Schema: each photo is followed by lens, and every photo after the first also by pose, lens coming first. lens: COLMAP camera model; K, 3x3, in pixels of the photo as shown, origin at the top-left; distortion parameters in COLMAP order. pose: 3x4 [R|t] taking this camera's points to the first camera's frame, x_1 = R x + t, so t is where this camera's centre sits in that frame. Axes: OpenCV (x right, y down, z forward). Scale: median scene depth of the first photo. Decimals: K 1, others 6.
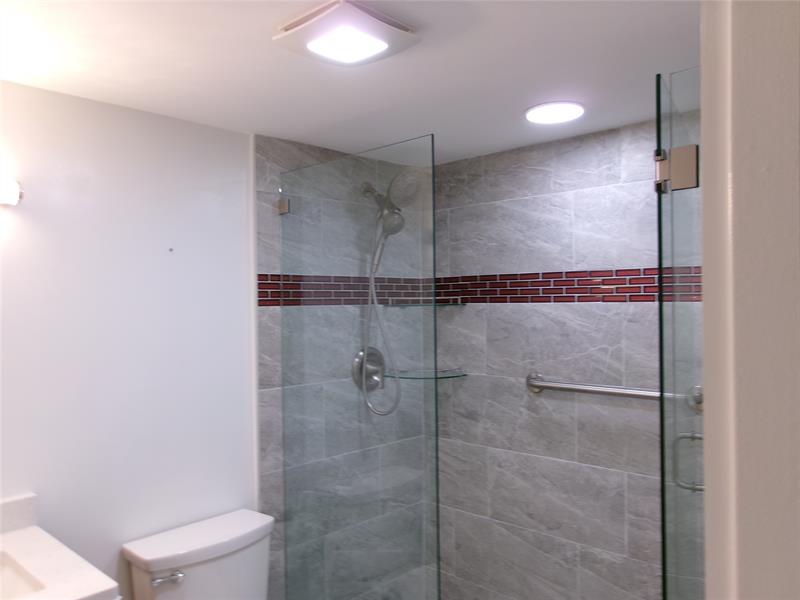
lens RADIAL K [[635.2, 0, 394.3], [0, 635.2, 300.3], [0, 0, 1]] dist [-0.036450, 0.070888]
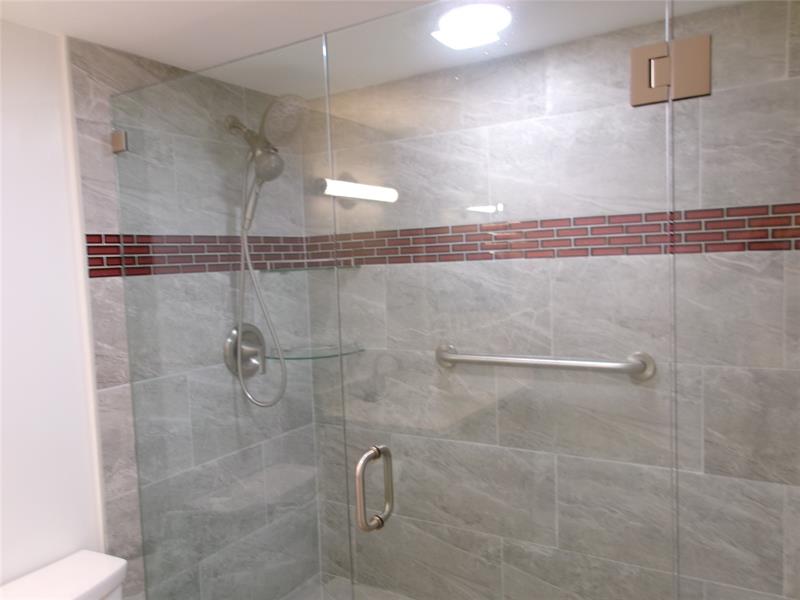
lens RADIAL K [[635.2, 0, 394.3], [0, 635.2, 300.3], [0, 0, 1]] dist [-0.036450, 0.070888]
pose [[0.978446, -0.042264, 0.202133, -0.016050], [0.030179, 0.997588, 0.062502, 0.000007], [-0.204287, -0.055055, 0.977362, 0.193228]]
